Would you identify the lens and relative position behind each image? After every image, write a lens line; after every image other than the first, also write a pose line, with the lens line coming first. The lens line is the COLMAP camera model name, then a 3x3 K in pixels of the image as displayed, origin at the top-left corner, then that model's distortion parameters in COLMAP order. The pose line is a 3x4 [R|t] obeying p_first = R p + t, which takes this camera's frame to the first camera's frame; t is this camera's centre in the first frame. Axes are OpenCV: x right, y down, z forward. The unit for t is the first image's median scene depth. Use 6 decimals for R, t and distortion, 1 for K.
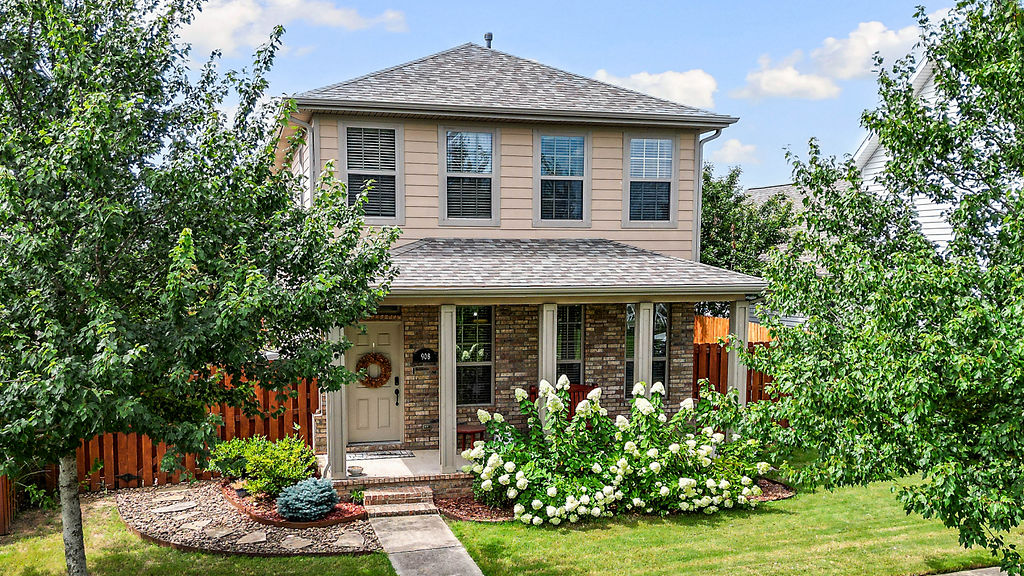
lens RADIAL K [[807.2, 0, 509.2], [0, 807.2, 288.0], [0, 0, 1]] dist [0.057148, -0.003643]
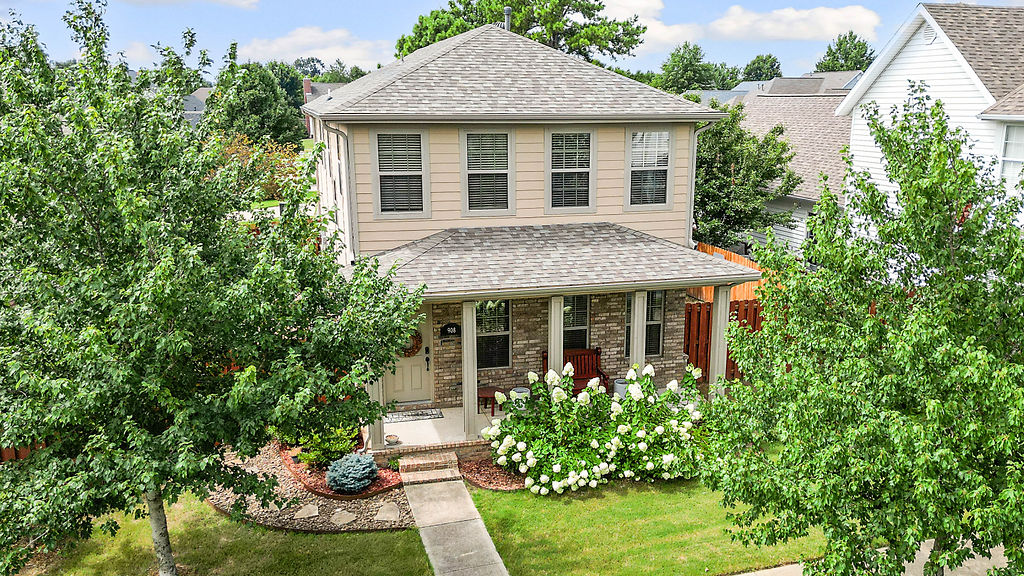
lens RADIAL K [[734.7, 0, 544.3], [0, 734.7, 275.9], [0, 0, 1]] dist [0.043956, -0.006148]
pose [[0.999900, -0.003080, 0.013803, 0.019094], [0.001572, 0.994149, 0.108007, -0.135902], [-0.014055, -0.107974, 0.994054, -0.048413]]
